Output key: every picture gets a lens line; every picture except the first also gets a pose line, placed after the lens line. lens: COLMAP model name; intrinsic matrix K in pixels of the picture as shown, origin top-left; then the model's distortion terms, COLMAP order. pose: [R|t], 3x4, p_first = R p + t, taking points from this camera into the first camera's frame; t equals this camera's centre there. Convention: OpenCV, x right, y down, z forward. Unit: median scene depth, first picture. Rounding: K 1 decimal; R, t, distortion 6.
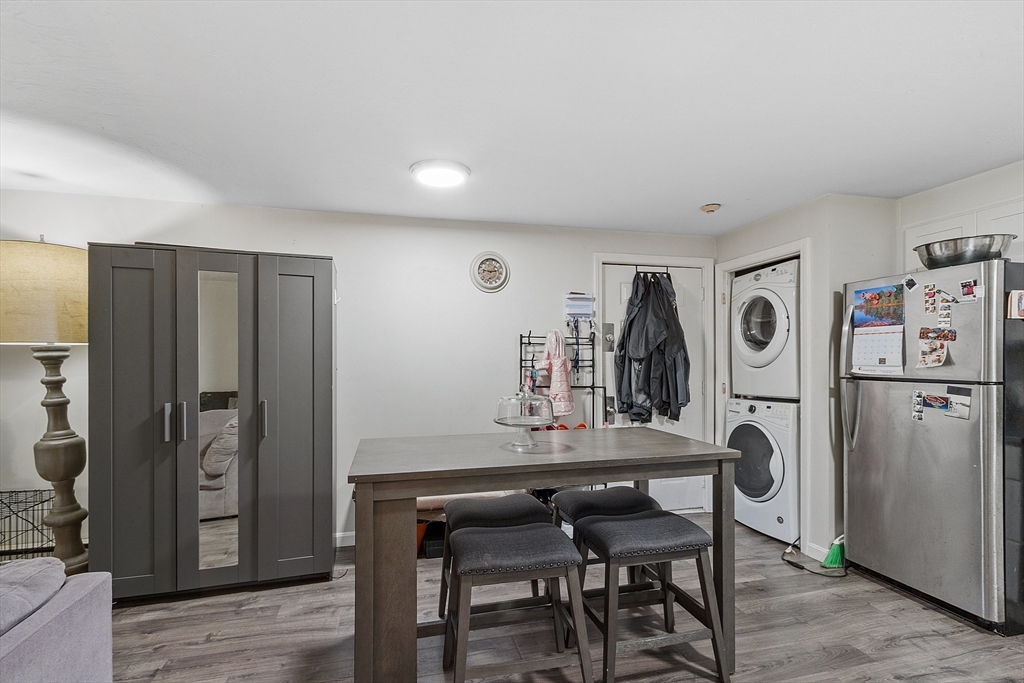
lens RADIAL K [[520.4, 0, 527.1], [0, 520.4, 363.7], [0, 0, 1]] dist [0.001884, -0.000951]
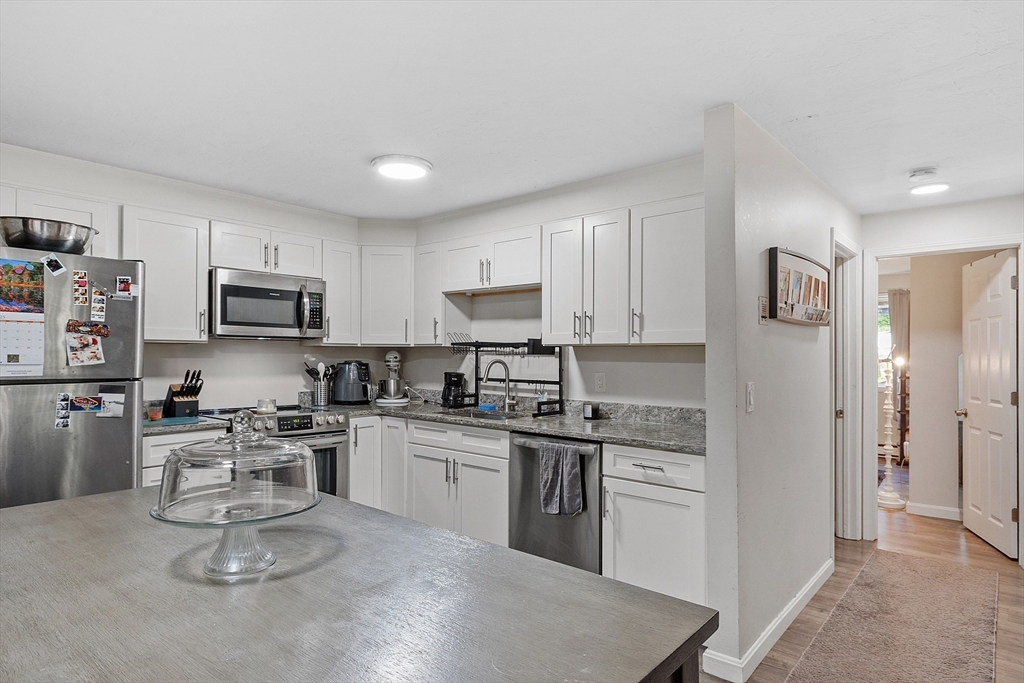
lens RADIAL K [[564.4, 0, 510.9], [0, 564.4, 348.1], [0, 0, 1]] dist [-0.006941, 0.001785]
pose [[-0.572978, 0.014789, 0.819437, -0.322804], [0.006450, 0.999888, -0.013536, -0.003307], [-0.819545, -0.002470, -0.573009, 0.719438]]
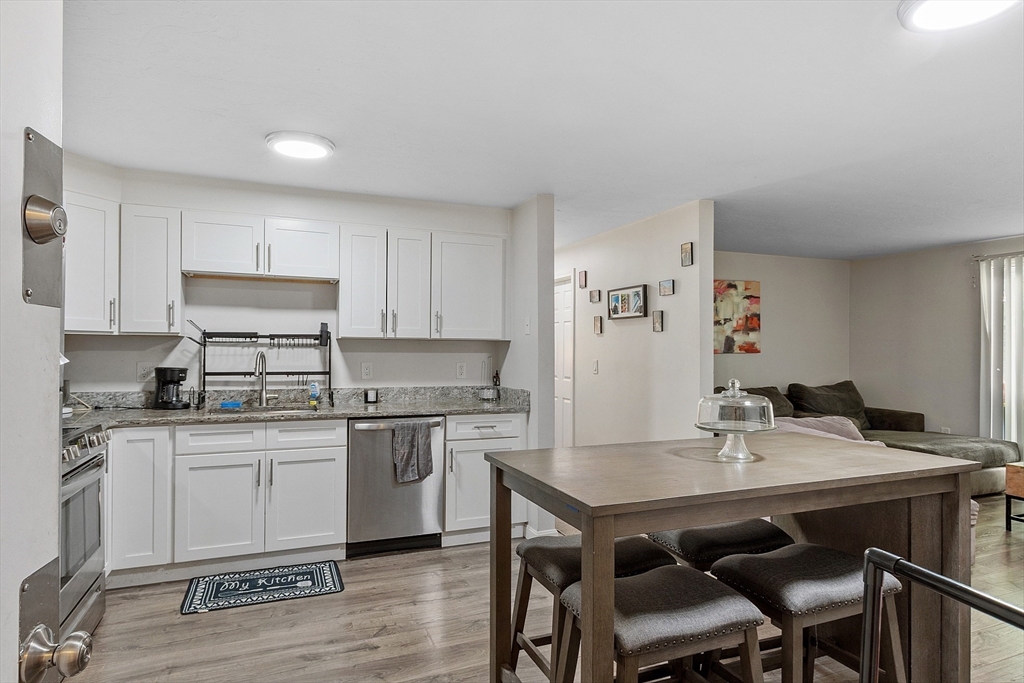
lens RADIAL K [[564.4, 0, 508.4], [0, 564.4, 348.8], [0, 0, 1]] dist [-0.006941, 0.001785]
pose [[-0.990018, 0.001591, -0.140930, 0.295301], [-0.000222, 0.999917, 0.012846, -0.014132], [0.140939, 0.012749, -0.989936, 1.191697]]
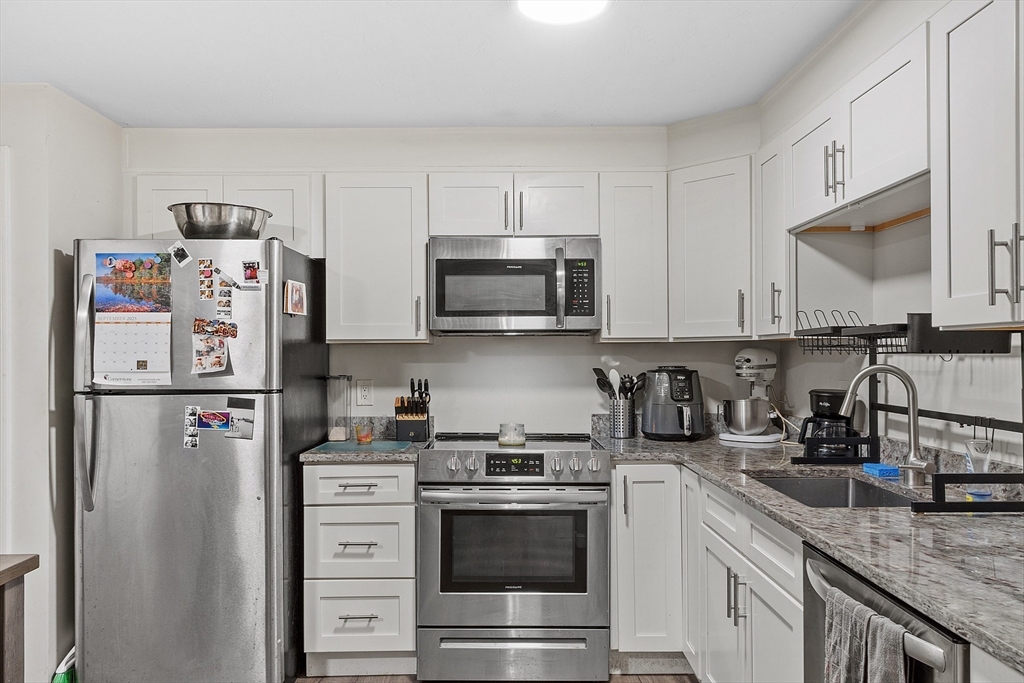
lens RADIAL K [[732.5, 0, 504.0], [0, 732.5, 350.3], [0, 0, 1]] dist [-0.003653, -0.009508]
pose [[0.234134, 0.013082, 0.972116, -0.093454], [0.012089, 0.999793, -0.016366, -0.002270], [-0.972129, 0.015584, 0.233927, 0.271905]]
